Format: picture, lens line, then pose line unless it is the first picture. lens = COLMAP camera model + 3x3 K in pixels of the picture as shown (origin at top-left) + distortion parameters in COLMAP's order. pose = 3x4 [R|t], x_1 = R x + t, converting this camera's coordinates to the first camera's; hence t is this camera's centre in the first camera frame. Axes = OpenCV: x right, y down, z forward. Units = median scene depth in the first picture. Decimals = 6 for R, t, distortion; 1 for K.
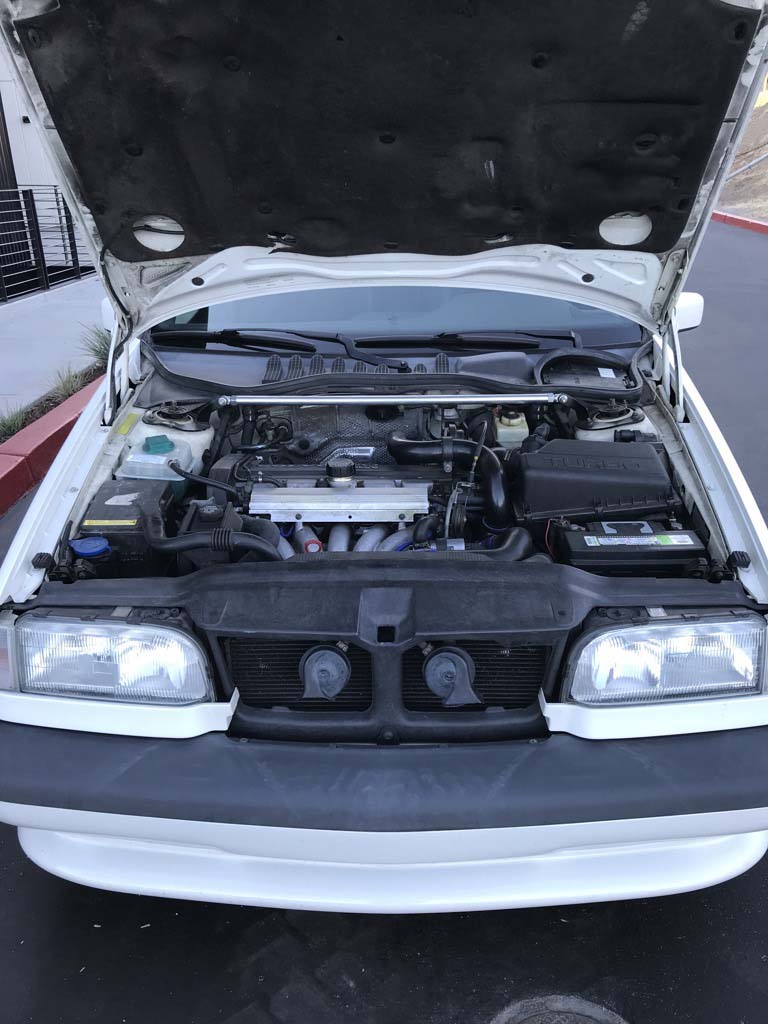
lens RADIAL K [[840.1, 0, 384.0], [0, 840.1, 512.0], [0, 0, 1]] dist [0.009450, 0.002317]
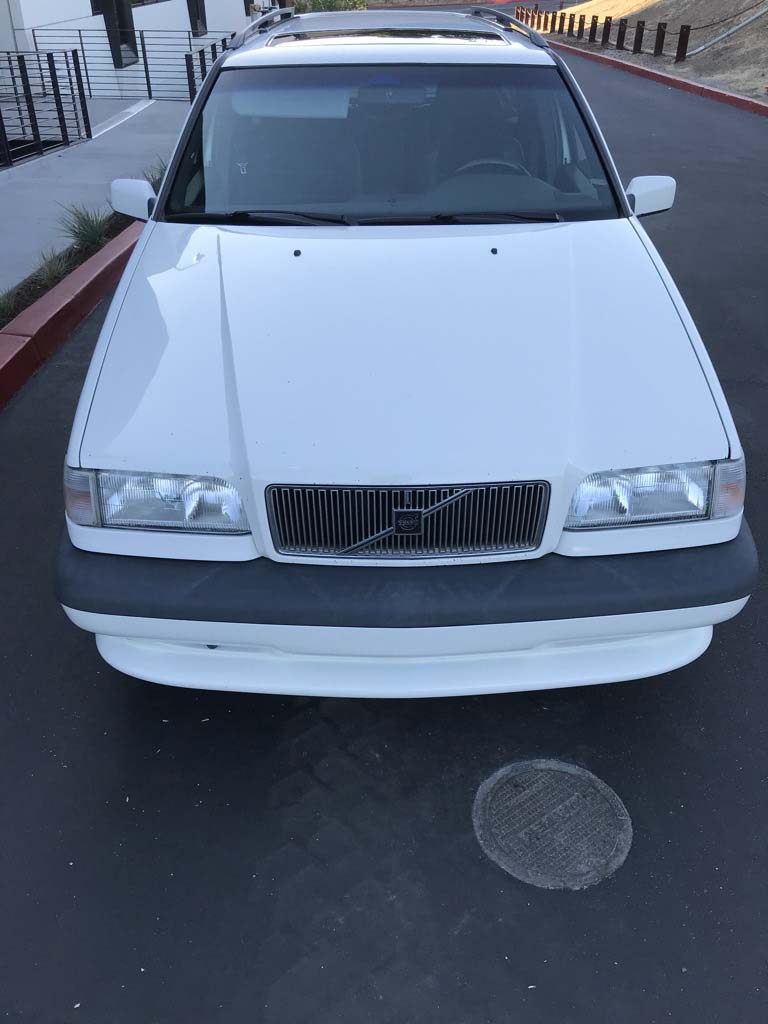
lens RADIAL K [[833.3, 0, 384.0], [0, 833.3, 512.0], [0, 0, 1]] dist [0.026755, -0.004922]
pose [[0.999243, -0.015580, 0.035642, -0.068315], [0.010662, 0.990895, 0.134215, 0.034900], [-0.037409, -0.133733, 0.990311, -0.184685]]
